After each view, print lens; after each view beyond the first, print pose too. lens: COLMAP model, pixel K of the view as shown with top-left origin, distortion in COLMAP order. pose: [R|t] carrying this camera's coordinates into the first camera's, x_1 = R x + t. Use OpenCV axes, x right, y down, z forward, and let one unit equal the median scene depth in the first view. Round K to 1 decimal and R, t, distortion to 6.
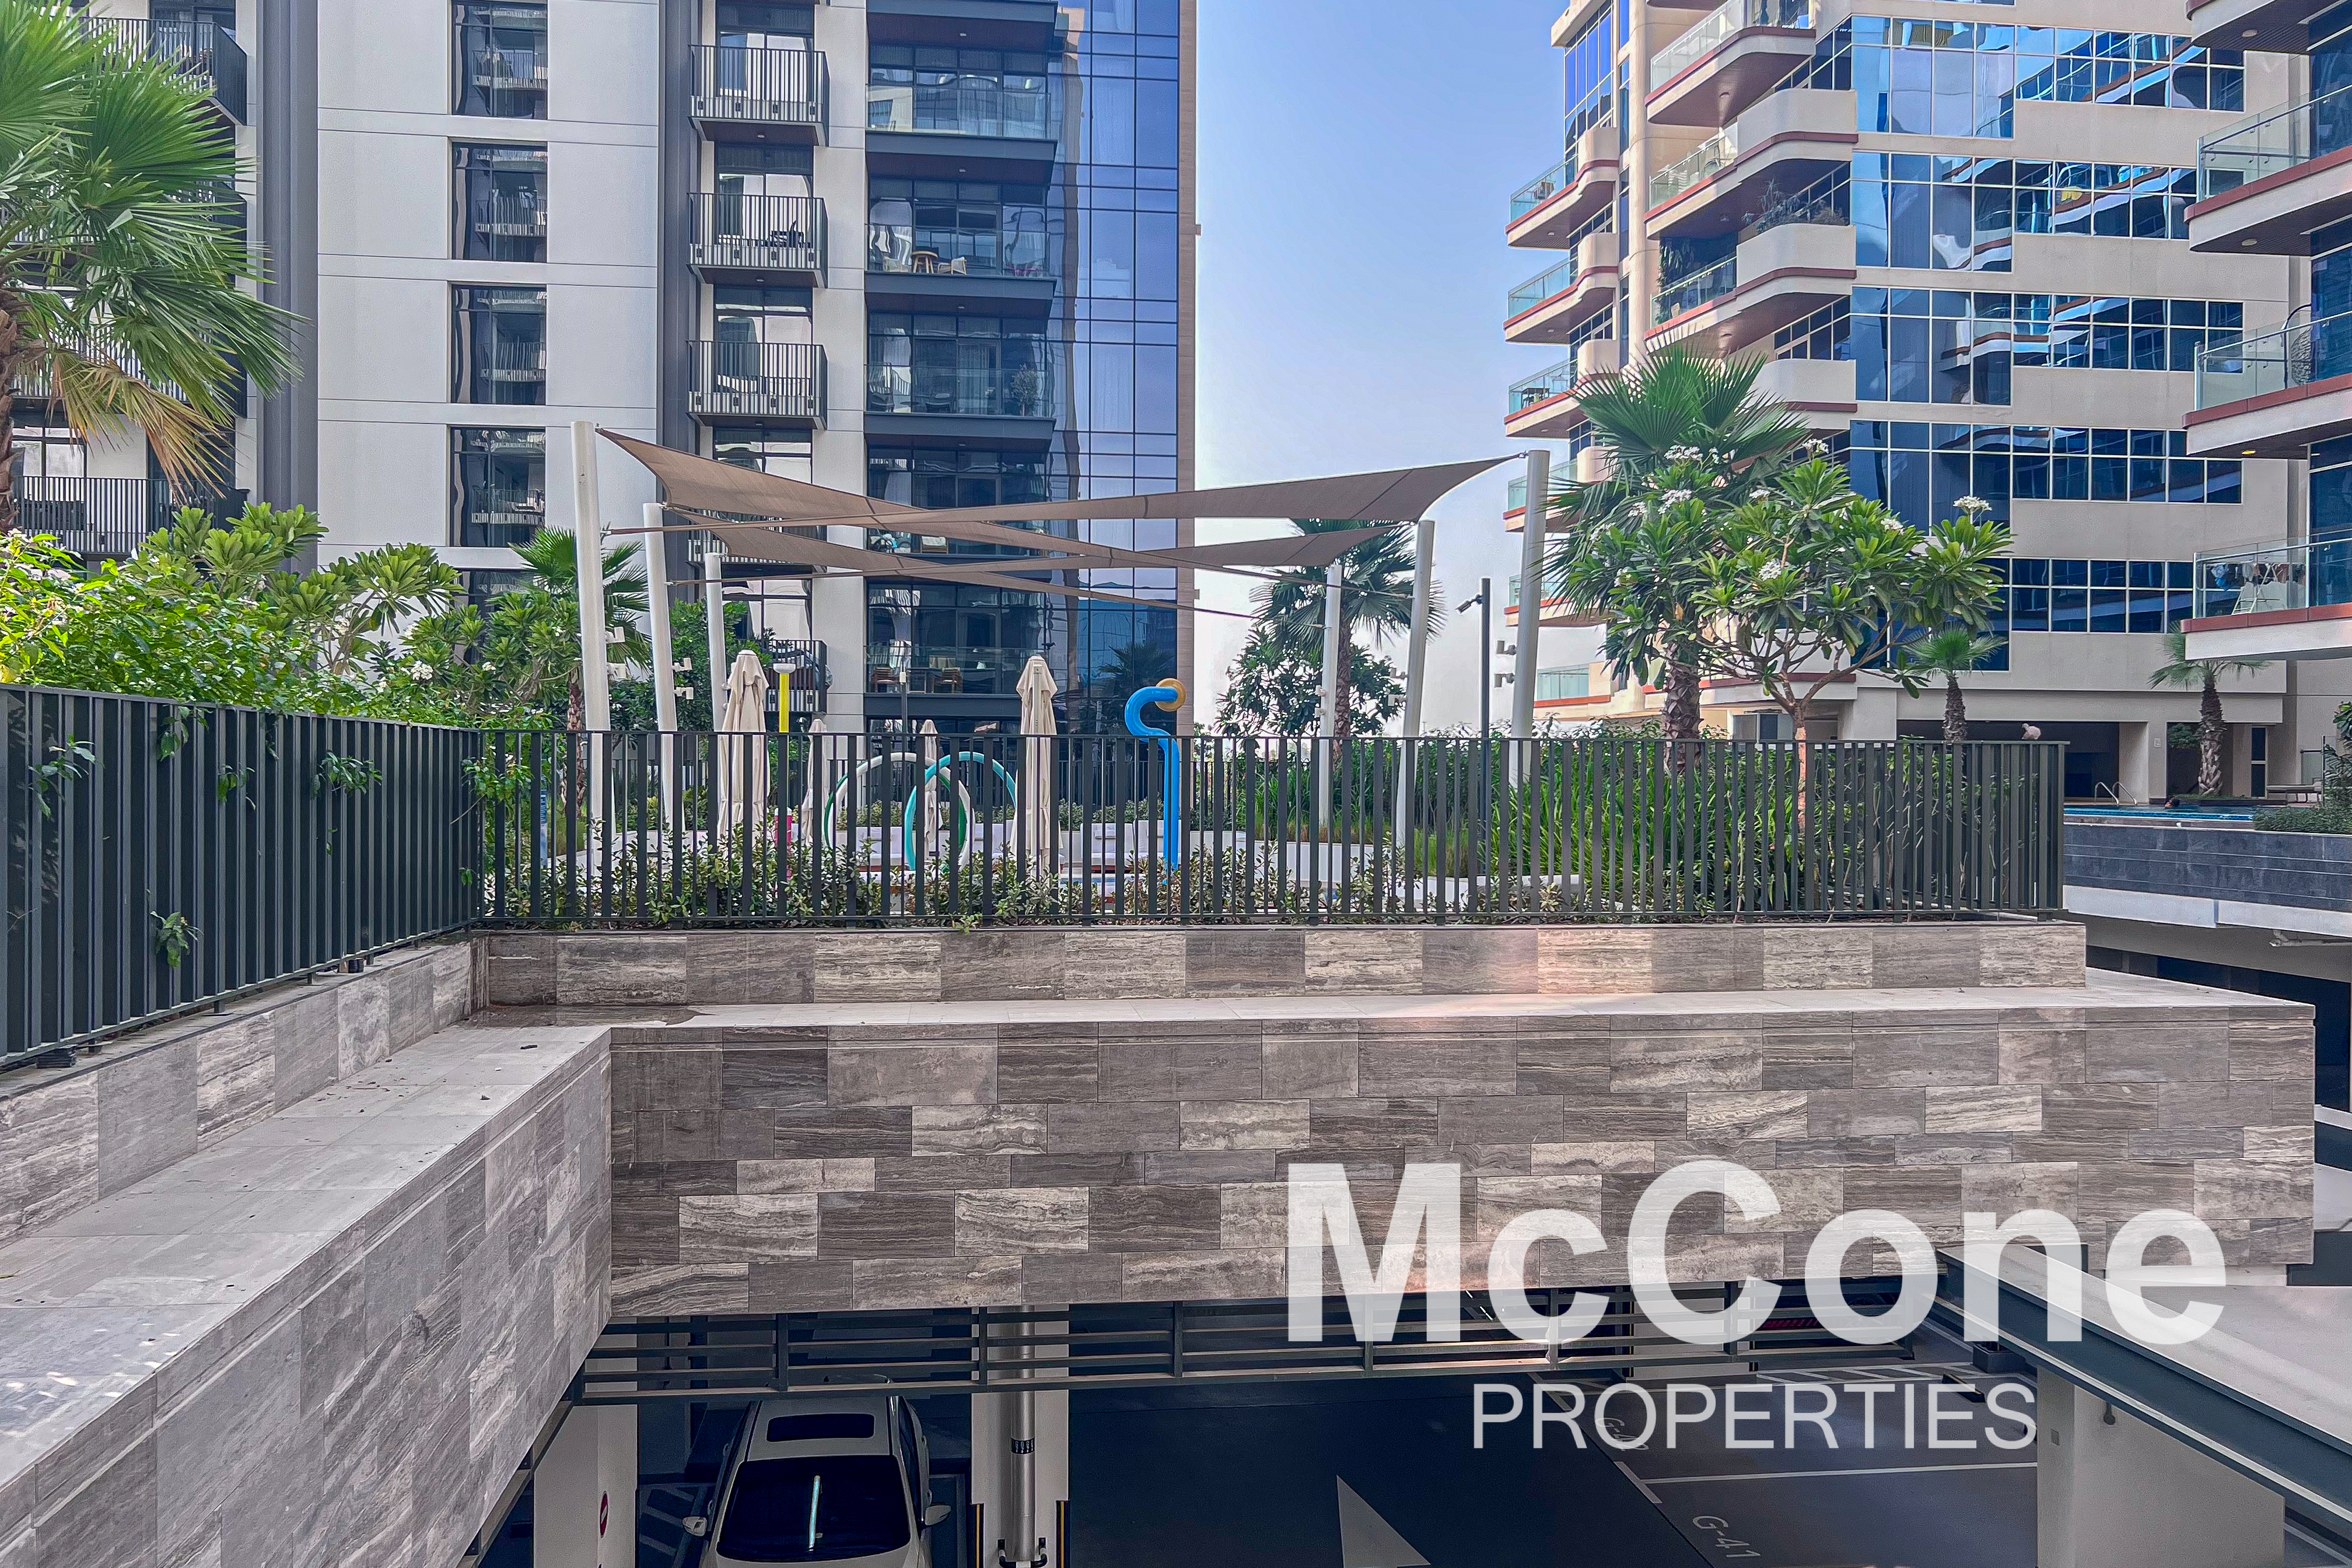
lens RADIAL K [[1820.6, 0, 1162.9], [0, 1820.6, 788.7], [0, 0, 1]] dist [-0.003136, 0.005630]
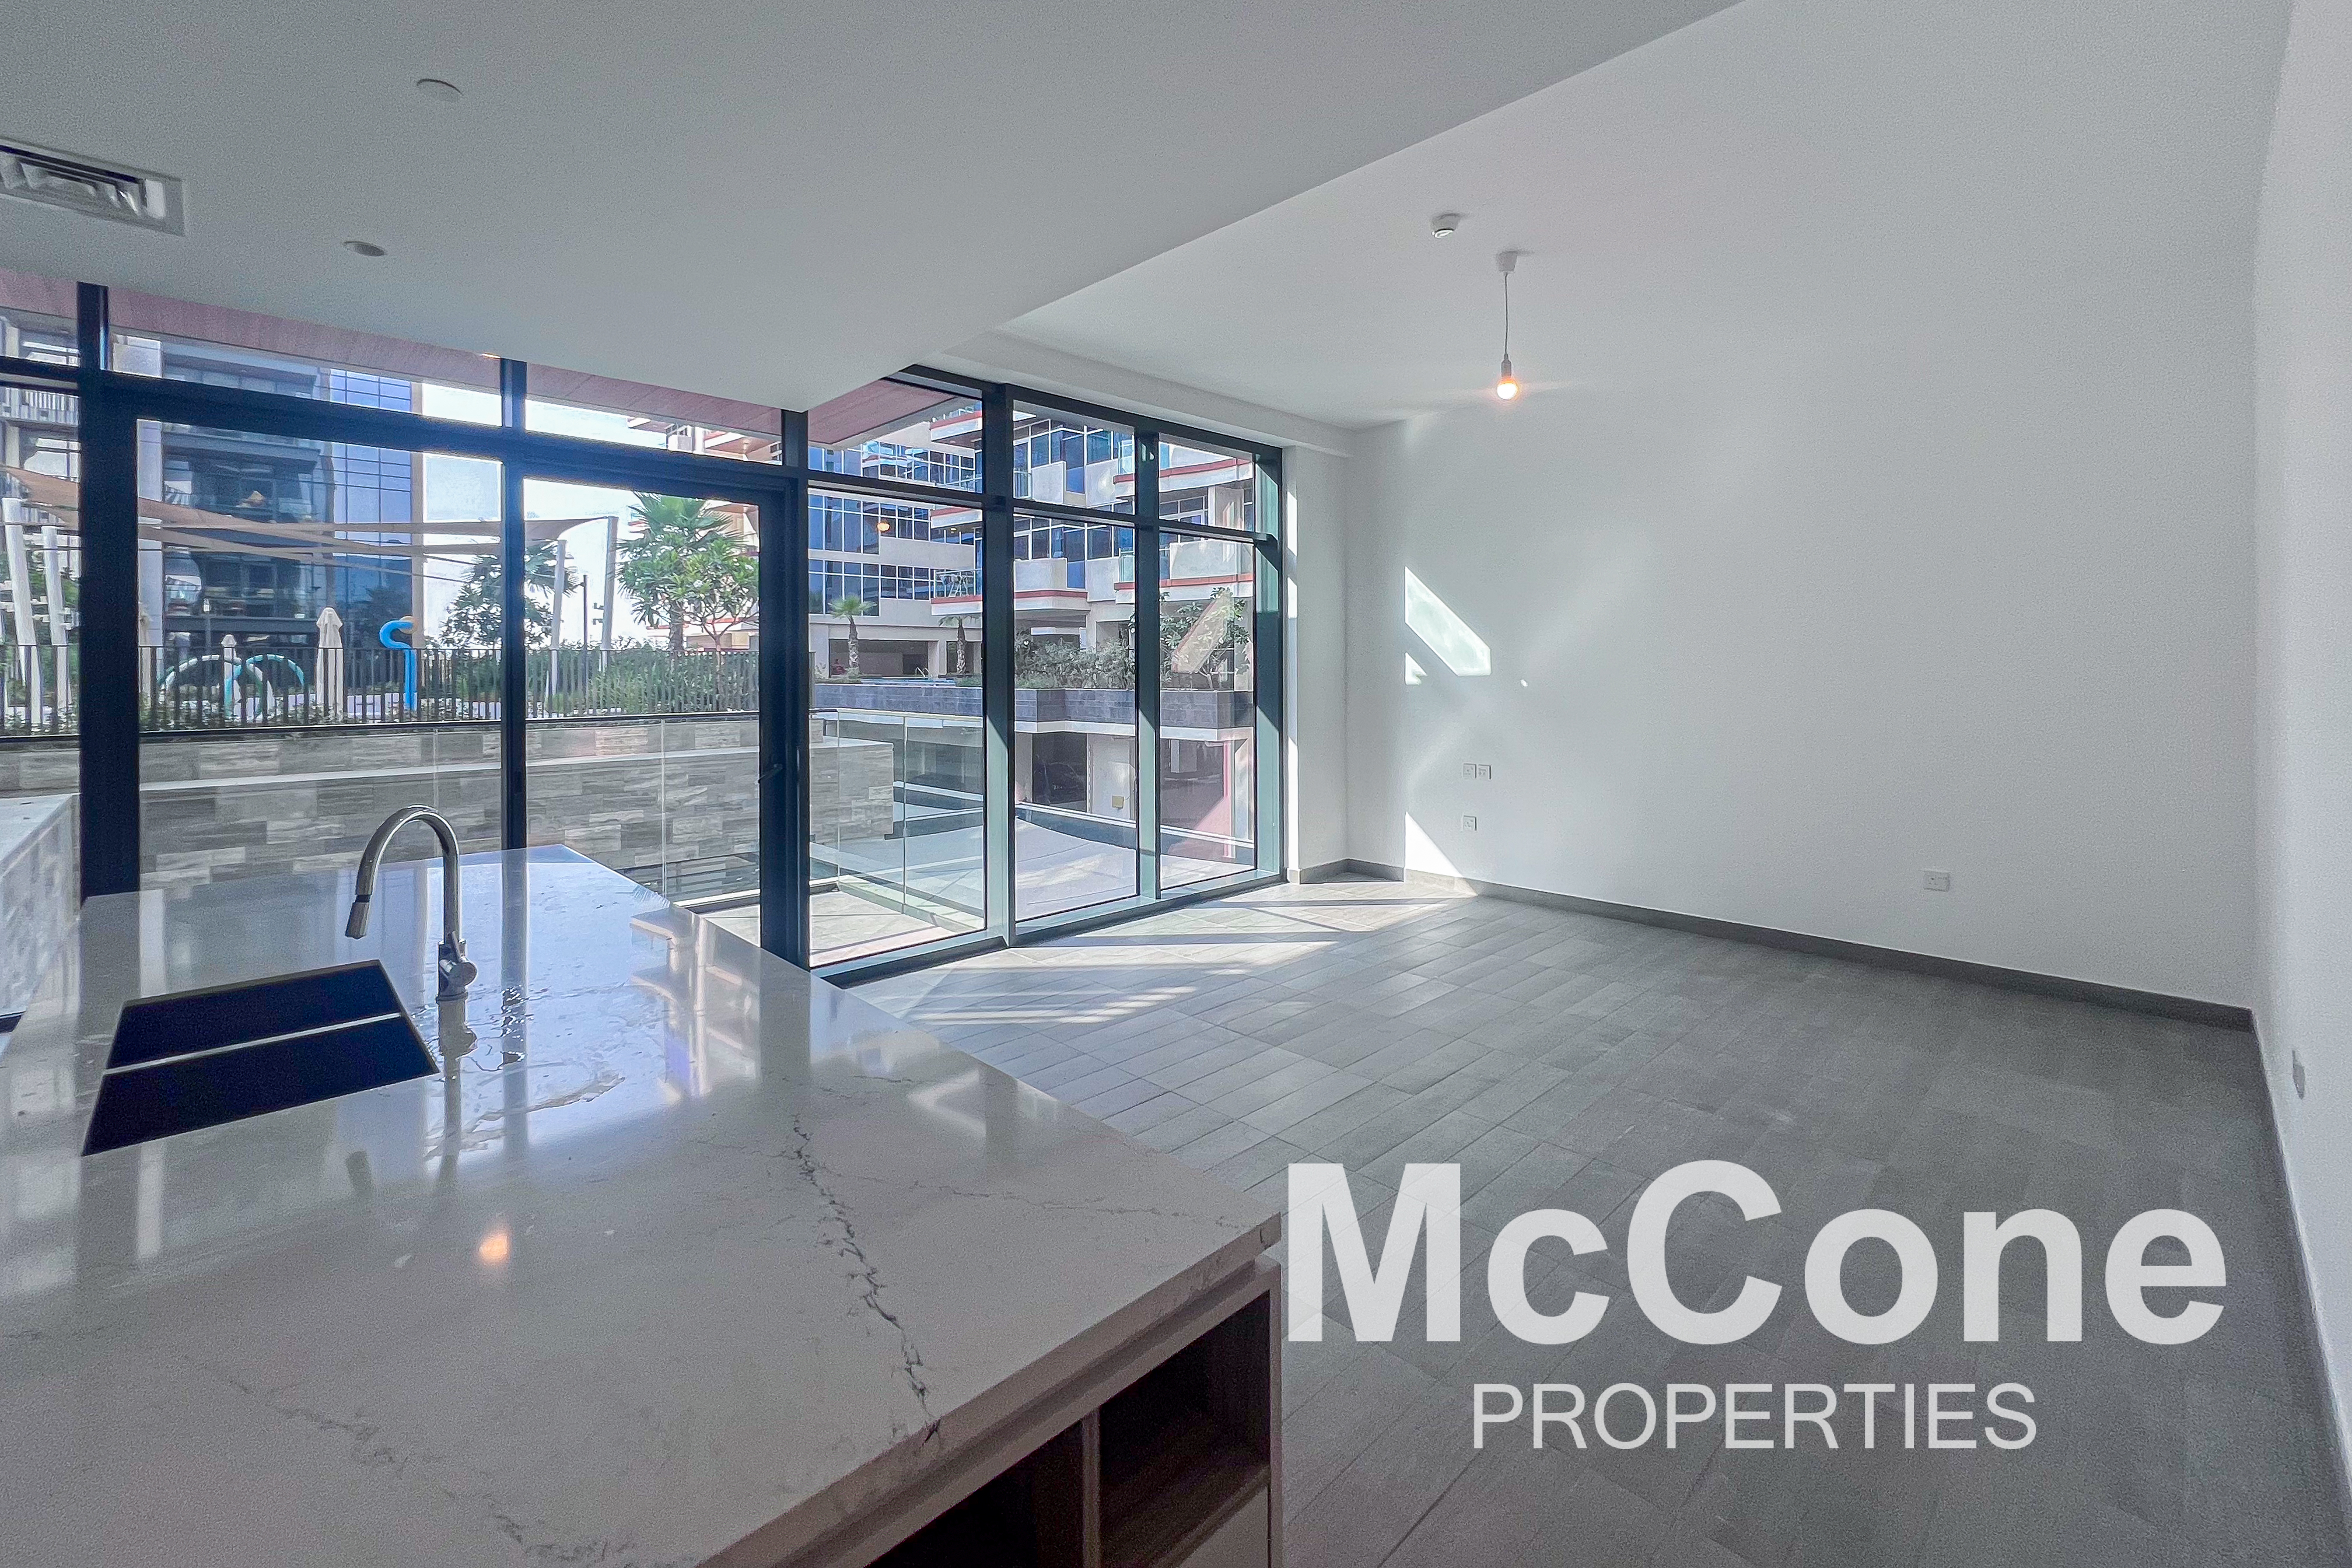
lens RADIAL K [[984.9, 0, 1094.1], [0, 984.9, 676.6], [0, 0, 1]] dist [-0.010332, 0.001412]
pose [[0.816648, -0.012624, 0.576999, -0.004314], [0.010599, 0.999920, 0.006875, 0.005938], [-0.577039, 0.000501, 0.816716, -0.455340]]
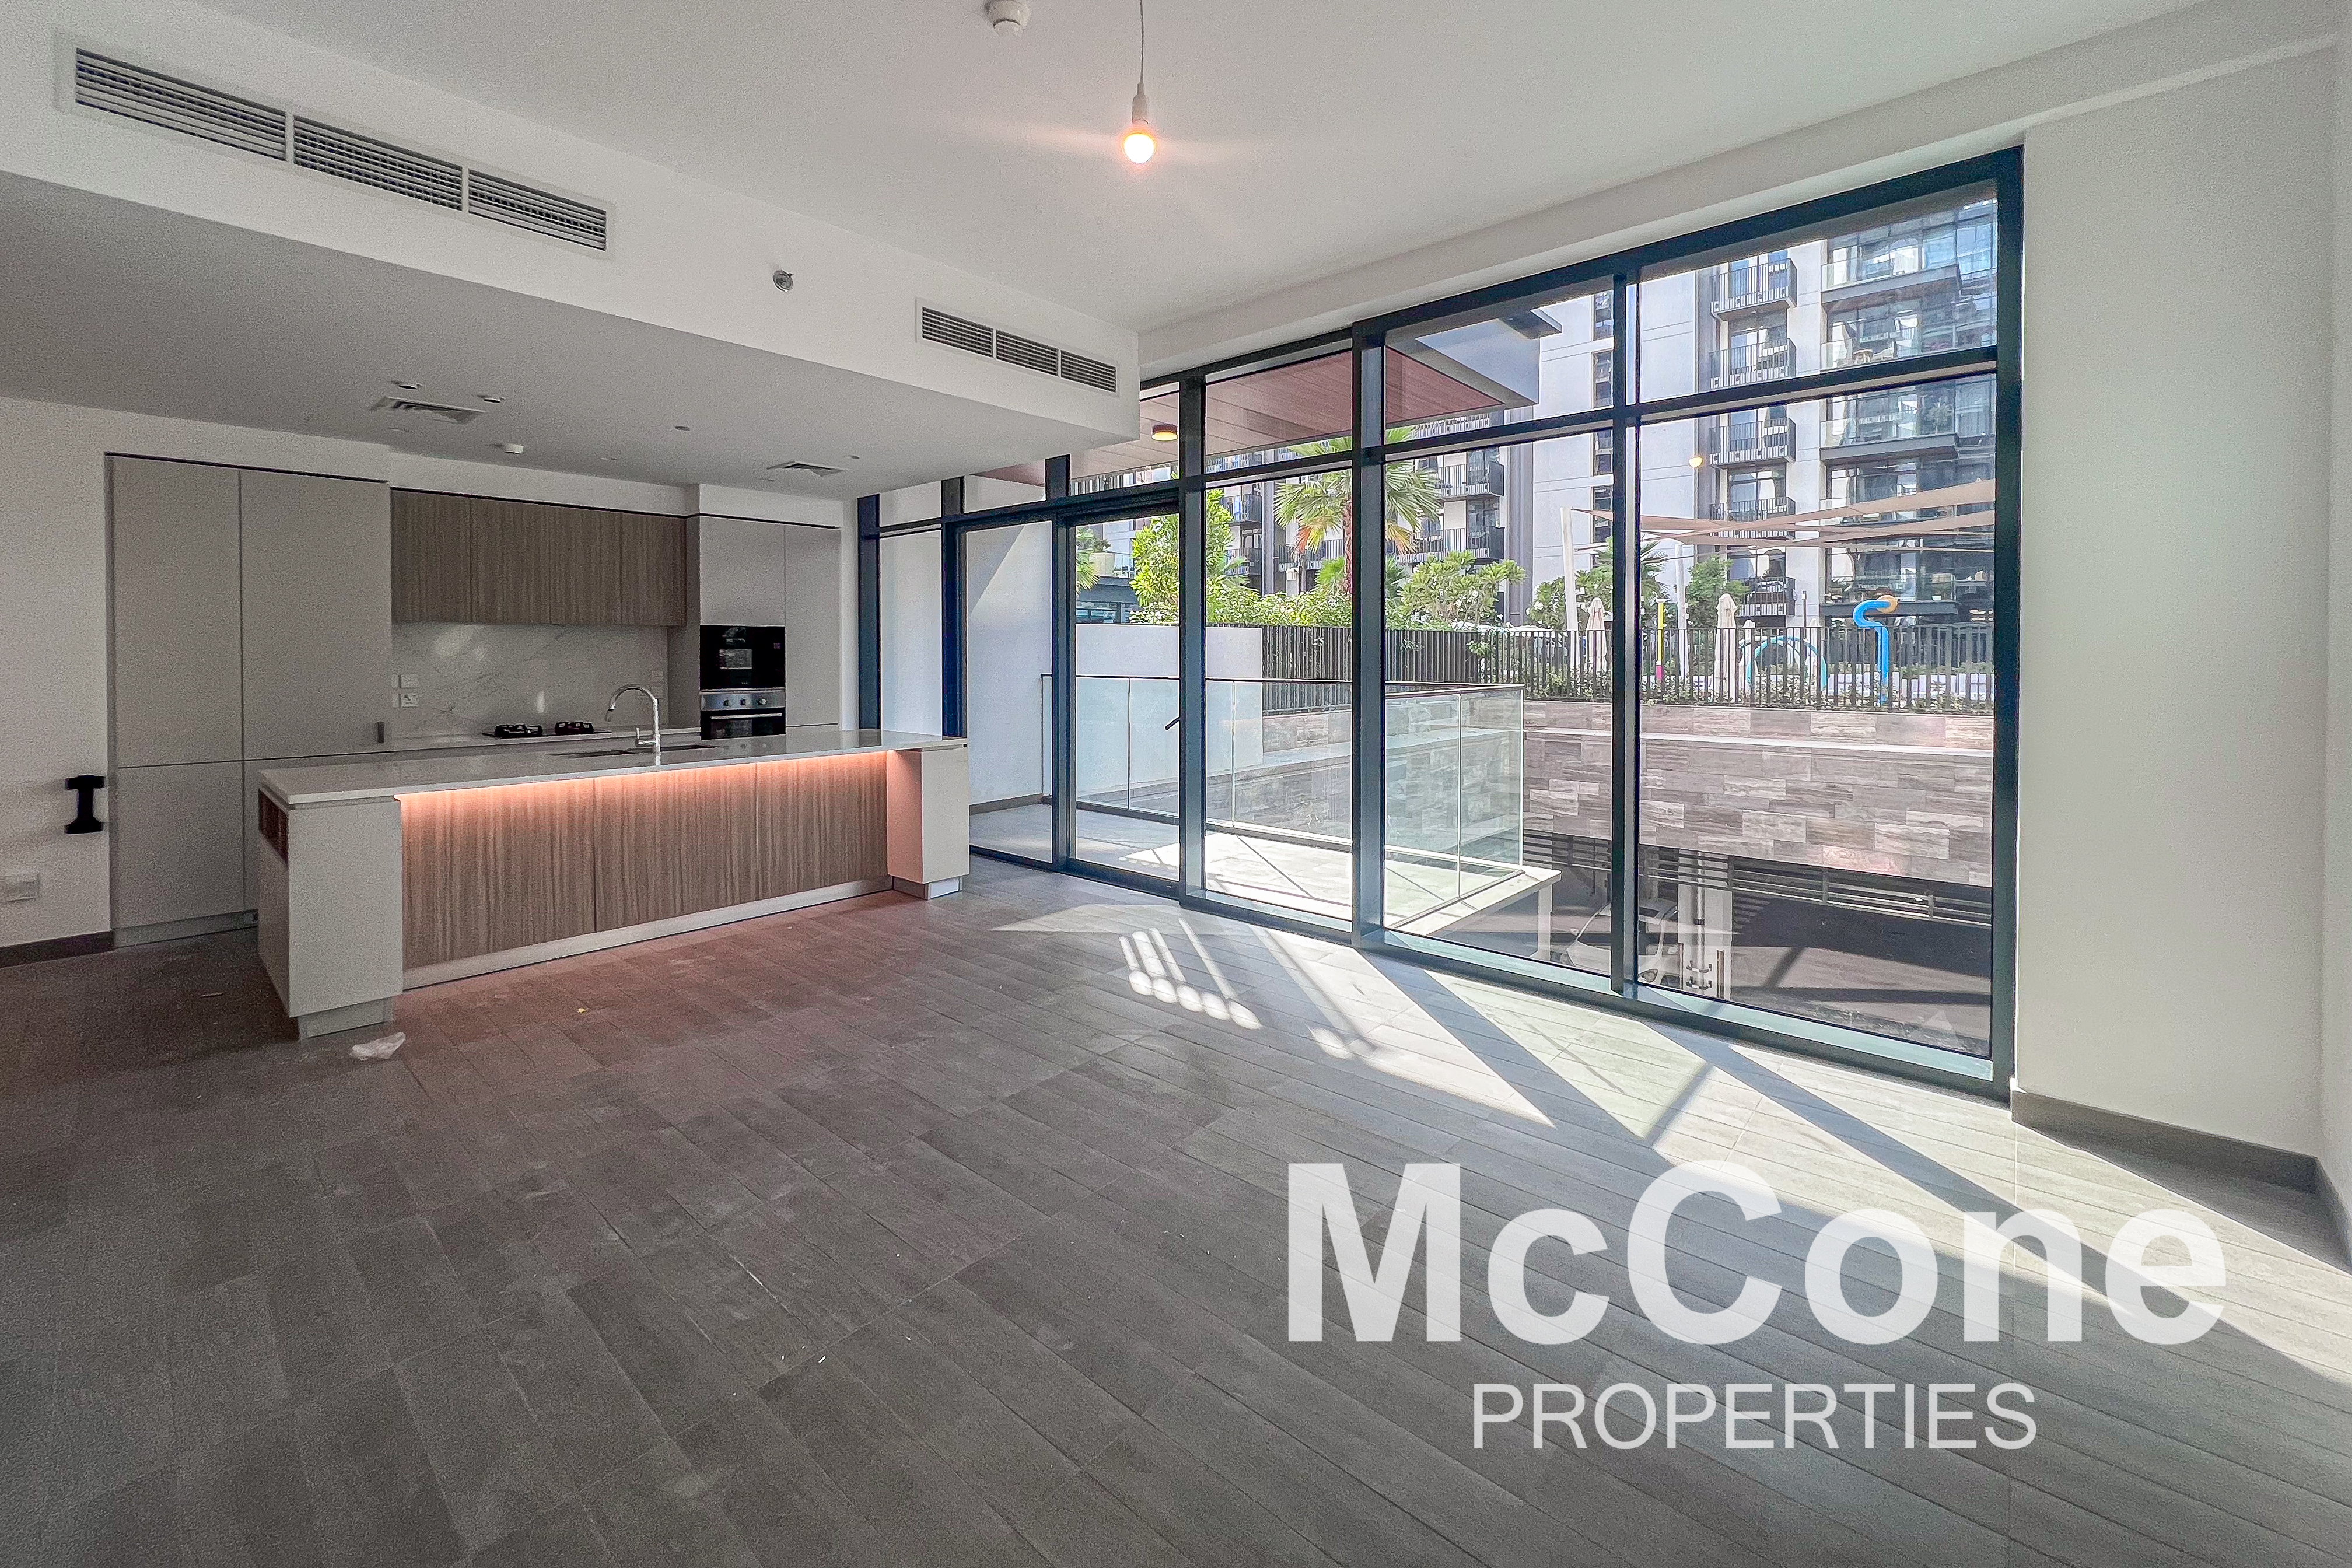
lens RADIAL K [[942.5, 0, 1186.1], [0, 942.5, 657.8], [0, 0, 1]] dist [-0.000780, -0.000096]
pose [[0.672841, 0.001194, -0.739786, 0.431955], [-0.001922, 0.999998, -0.000134, 0.011338], [0.739785, 0.001512, 0.672842, -0.387020]]
